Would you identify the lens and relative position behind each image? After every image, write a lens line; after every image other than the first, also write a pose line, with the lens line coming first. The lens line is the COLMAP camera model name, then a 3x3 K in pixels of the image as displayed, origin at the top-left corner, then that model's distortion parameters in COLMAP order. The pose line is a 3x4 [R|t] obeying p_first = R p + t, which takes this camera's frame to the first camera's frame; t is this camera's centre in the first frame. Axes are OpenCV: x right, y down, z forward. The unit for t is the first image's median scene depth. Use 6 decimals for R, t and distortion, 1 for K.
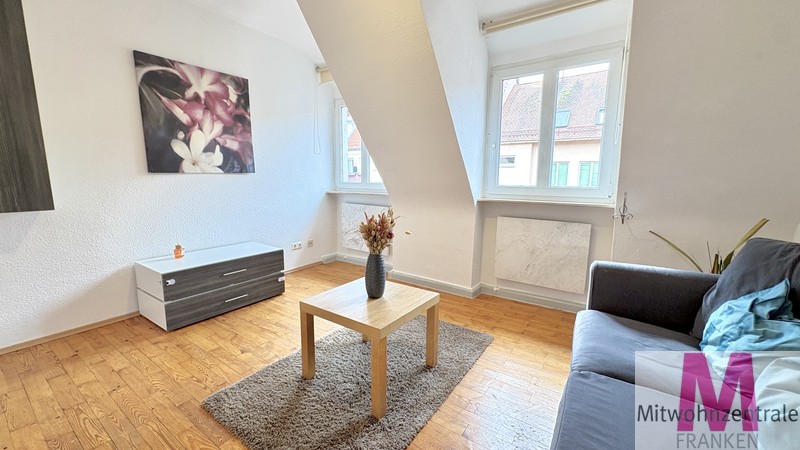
lens RADIAL K [[317.2, 0, 400.0], [0, 317.2, 225.0], [0, 0, 1]] dist [-0.000227, -0.000030]
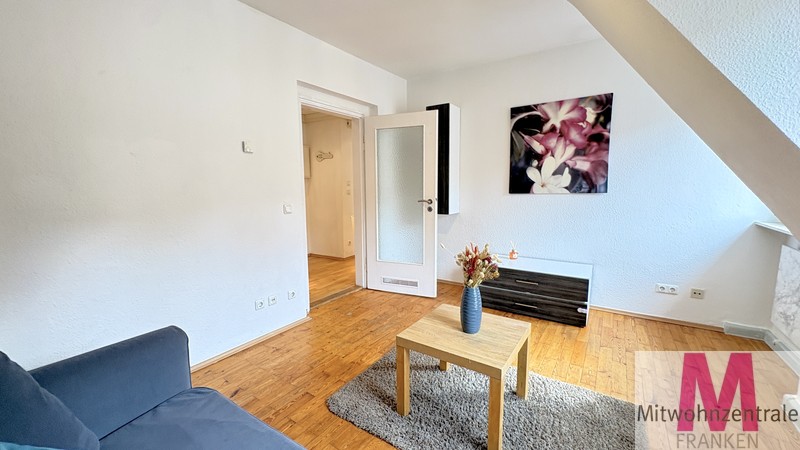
lens RADIAL K [[317.2, 0, 400.0], [0, 317.2, 225.0], [0, 0, 1]] dist [-0.000227, -0.000030]
pose [[0.018975, 0.120142, -0.992575, 0.508268], [-0.139038, 0.983425, 0.116377, -0.108123], [0.990105, 0.135797, 0.035365, 0.432138]]
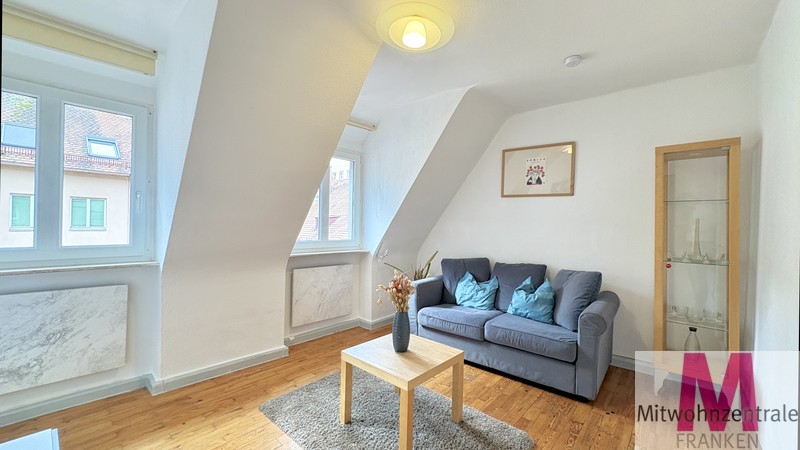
lens RADIAL K [[329.9, 0, 416.6], [0, 329.9, 222.2], [0, 0, 1]] dist [0.000653, -0.000007]
pose [[0.081279, -0.003167, 0.996686, -0.770986], [0.121800, 0.992531, -0.006779, -0.125636], [-0.989221, 0.121948, 0.081057, 0.467603]]
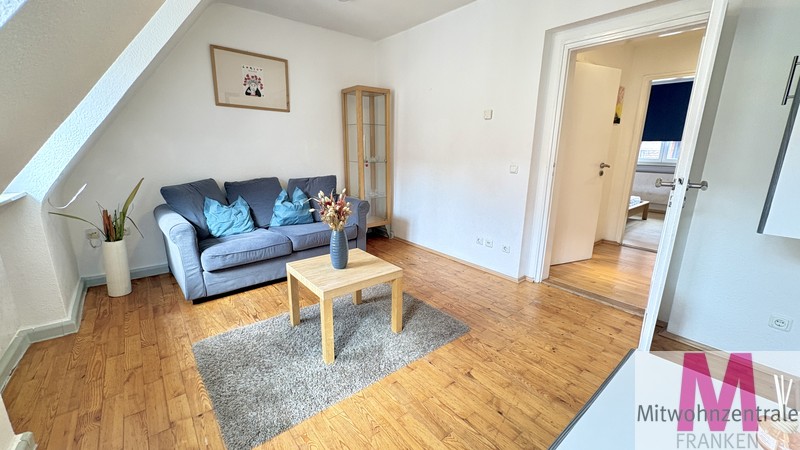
lens RADIAL K [[317.2, 0, 400.0], [0, 317.2, 225.0], [0, 0, 1]] dist [-0.000227, -0.000030]
pose [[-0.968294, -0.084194, 0.235200, -0.338699], [0.011735, 0.925126, 0.379478, -0.215216], [-0.249539, 0.370206, -0.894806, 1.169433]]
